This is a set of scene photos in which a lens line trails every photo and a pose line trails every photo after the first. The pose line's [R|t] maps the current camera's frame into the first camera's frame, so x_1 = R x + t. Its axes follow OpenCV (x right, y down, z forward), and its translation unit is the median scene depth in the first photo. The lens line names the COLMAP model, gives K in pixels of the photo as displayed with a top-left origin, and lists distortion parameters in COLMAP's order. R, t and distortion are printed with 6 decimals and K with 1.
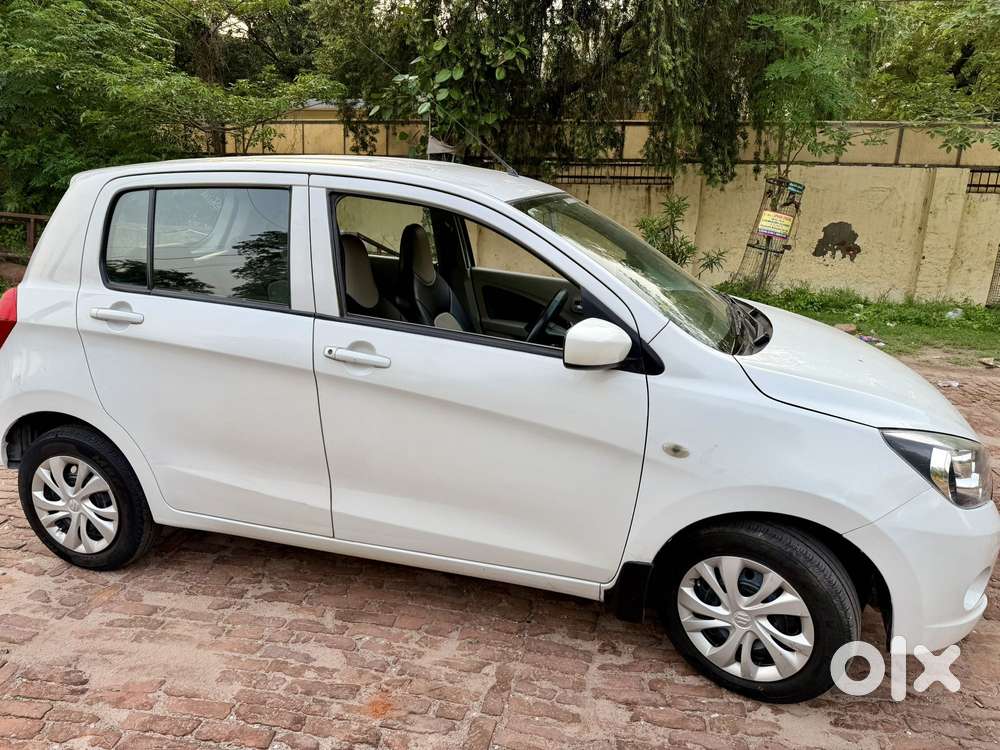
lens RADIAL K [[710.9, 0, 503.7], [0, 710.9, 375.9], [0, 0, 1]] dist [0.014716, -0.020814]
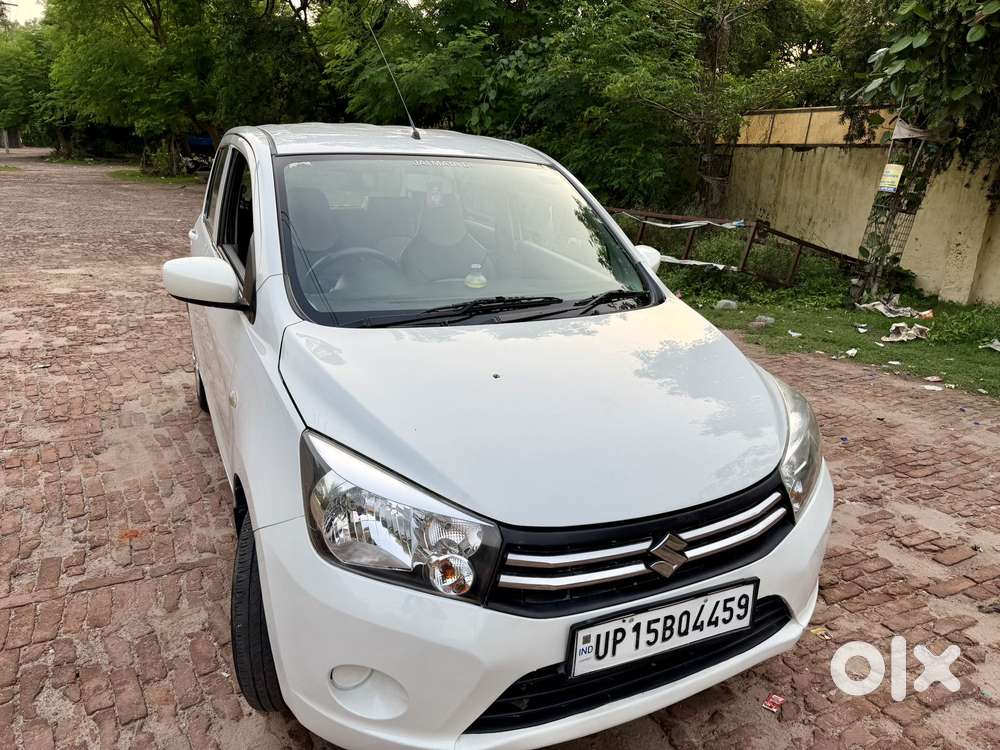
lens RADIAL K [[710.9, 0, 505.1], [0, 710.9, 369.3], [0, 0, 1]] dist [0.014716, -0.020814]
pose [[0.657868, 0.221022, -0.719972, 0.288559], [-0.225927, 0.969857, 0.091295, -0.026833], [0.718448, 0.102601, 0.687973, 0.138510]]
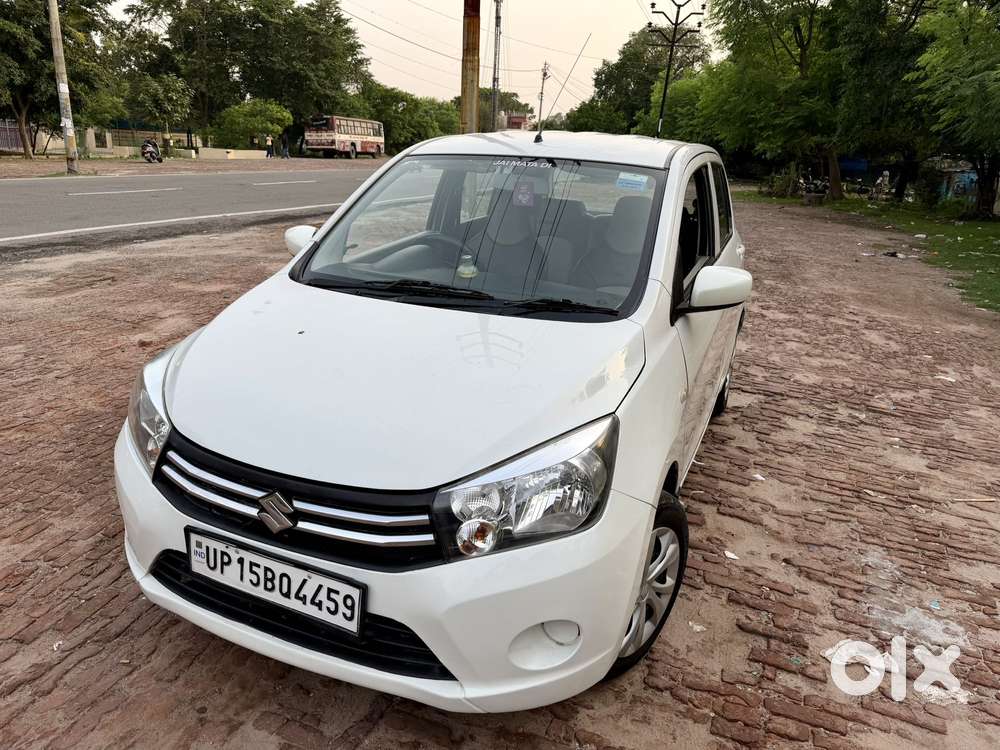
lens RADIAL K [[710.9, 0, 506.5], [0, 710.9, 377.2], [0, 0, 1]] dist [0.014716, -0.020814]
pose [[-0.128962, 0.276925, -0.952198, 0.364353], [-0.318021, 0.897949, 0.304220, -0.087559], [0.939272, 0.342052, -0.027734, 0.356349]]
